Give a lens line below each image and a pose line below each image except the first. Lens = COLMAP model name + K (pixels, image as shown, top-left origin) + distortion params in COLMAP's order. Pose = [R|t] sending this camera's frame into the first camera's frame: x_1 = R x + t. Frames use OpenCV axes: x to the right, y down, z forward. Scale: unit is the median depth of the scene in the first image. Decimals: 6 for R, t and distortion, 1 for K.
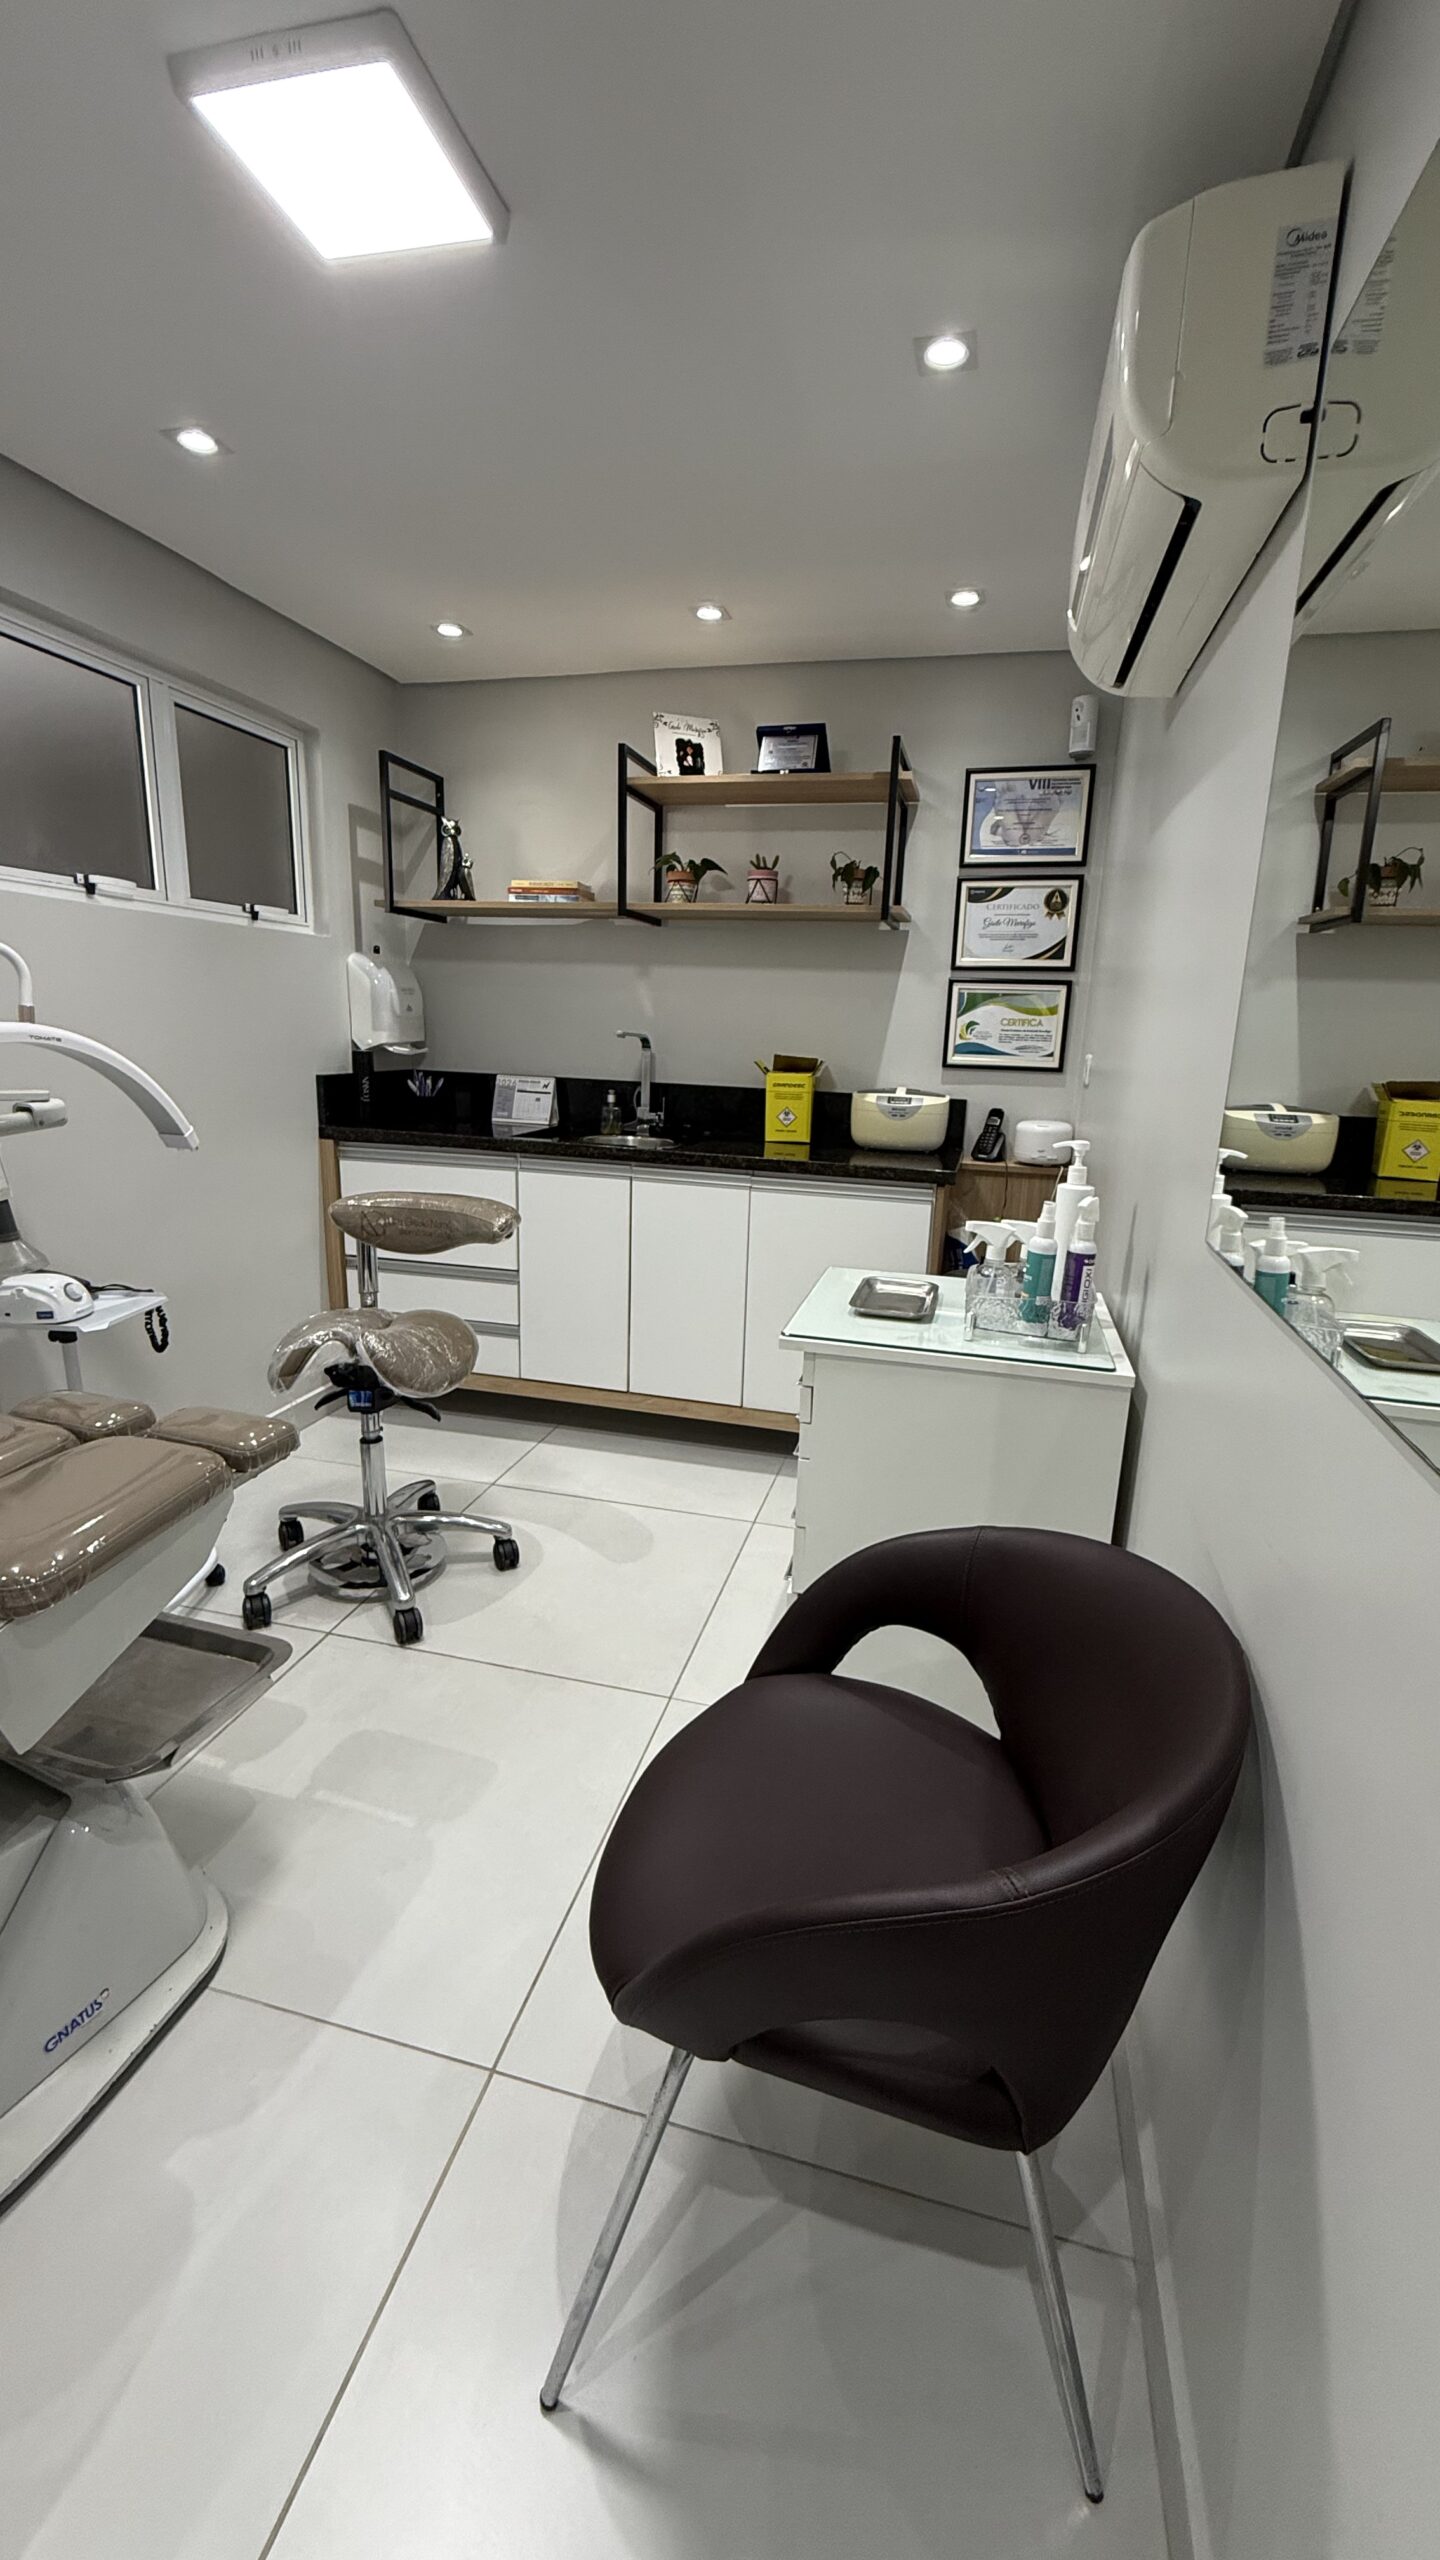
lens RADIAL K [[1020.2, 0, 722.7], [0, 1020.2, 1272.0], [0, 0, 1]] dist [-0.000424, 0.000141]
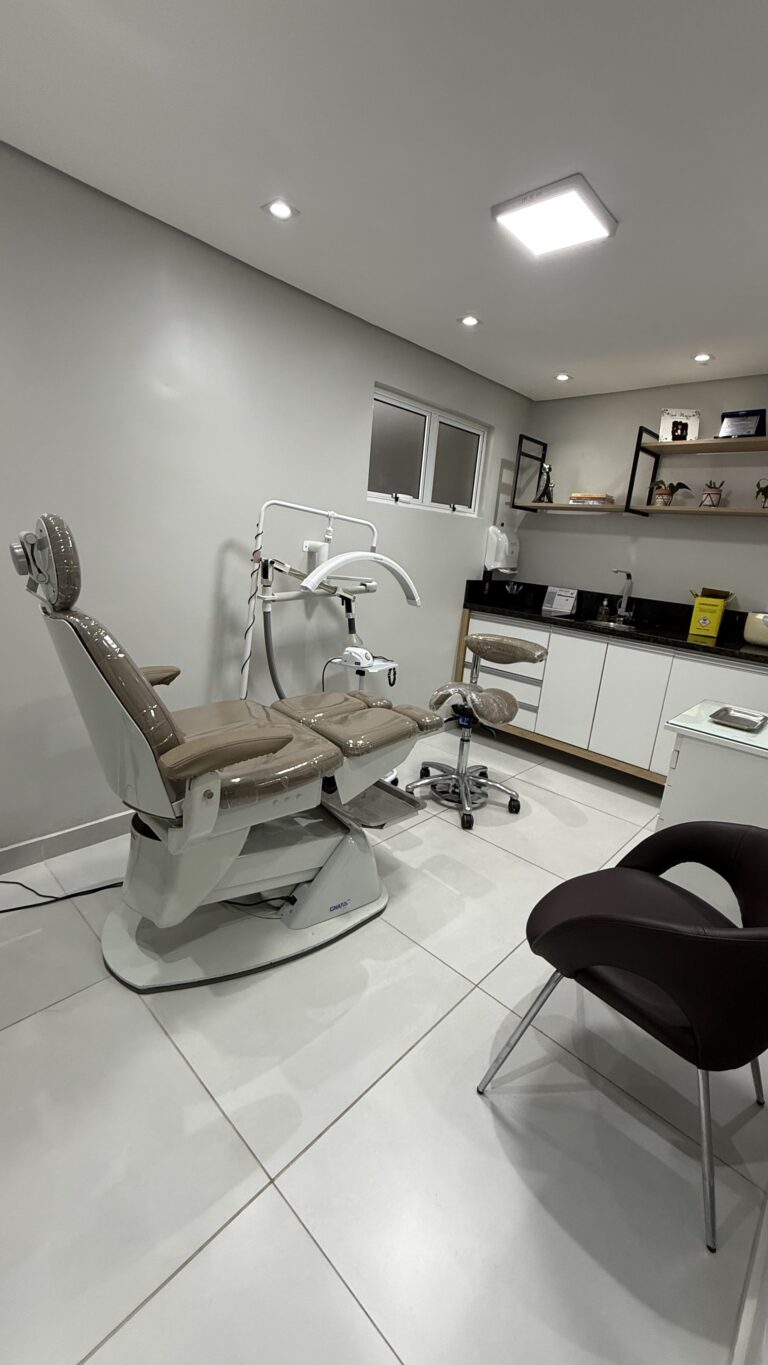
lens RADIAL K [[544.0, 0, 385.5], [0, 544.0, 678.2], [0, 0, 1]] dist [-0.000424, 0.000141]
pose [[0.873680, 0.158543, -0.459943, 0.028692], [-0.167715, 0.985608, 0.021158, 0.024670], [0.456678, 0.058654, 0.887696, -0.130152]]
